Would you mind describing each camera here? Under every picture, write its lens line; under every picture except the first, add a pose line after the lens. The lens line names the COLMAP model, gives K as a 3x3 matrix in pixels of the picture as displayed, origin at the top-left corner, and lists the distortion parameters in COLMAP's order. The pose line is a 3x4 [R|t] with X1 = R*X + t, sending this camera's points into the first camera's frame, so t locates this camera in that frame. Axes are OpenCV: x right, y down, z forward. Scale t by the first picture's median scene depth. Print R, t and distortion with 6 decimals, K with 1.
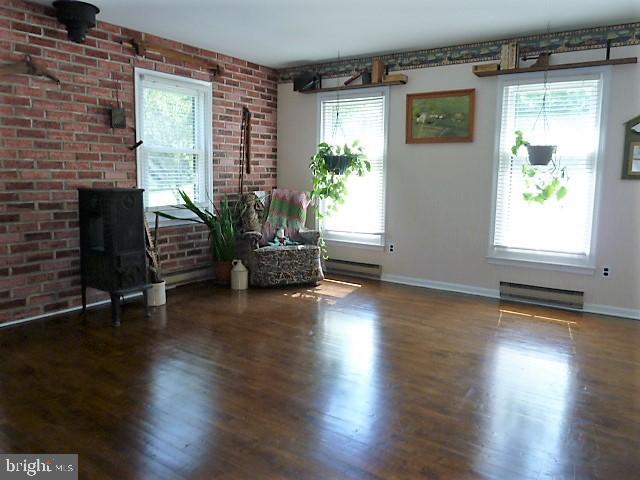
lens RADIAL K [[478.0, 0, 317.4], [0, 478.0, 237.5], [0, 0, 1]] dist [-0.022402, -0.010151]
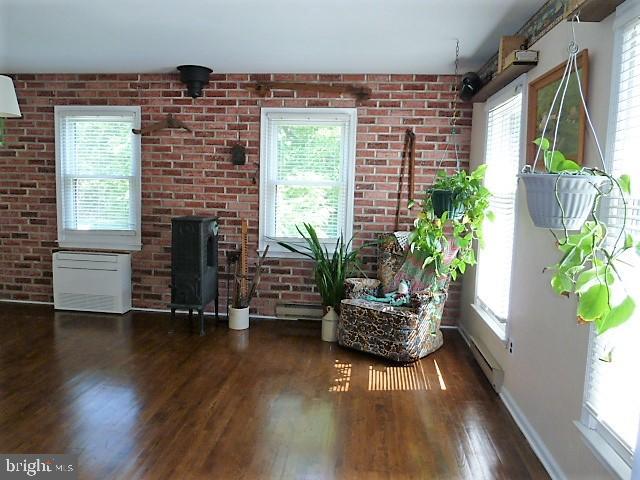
lens RADIAL K [[478.0, 0, 319.2], [0, 478.0, 239.5], [0, 0, 1]] dist [-0.022402, -0.010151]
pose [[0.488333, 0.099692, -0.866944, 0.654198], [-0.139781, 0.989562, 0.035056, -0.117758], [0.861389, 0.104063, 0.497171, 0.604560]]
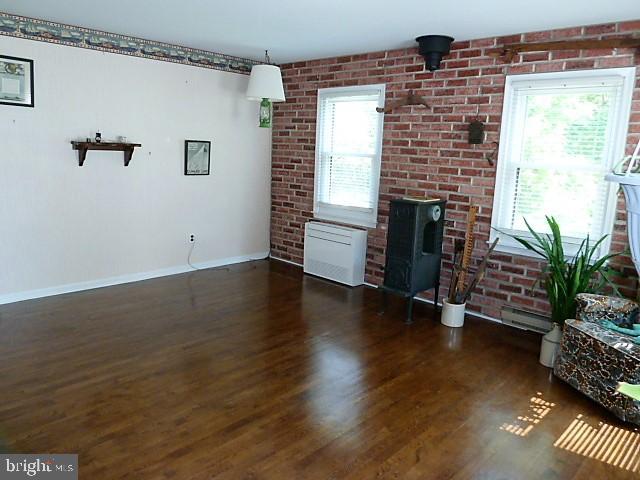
lens RADIAL K [[478.0, 0, 322.8], [0, 478.0, 236.3], [0, 0, 1]] dist [-0.022402, -0.010151]
pose [[-0.146350, 0.159555, -0.976281, 0.615937], [-0.176083, 0.966945, 0.184425, -0.165298], [0.973435, 0.198897, -0.113417, 0.820334]]
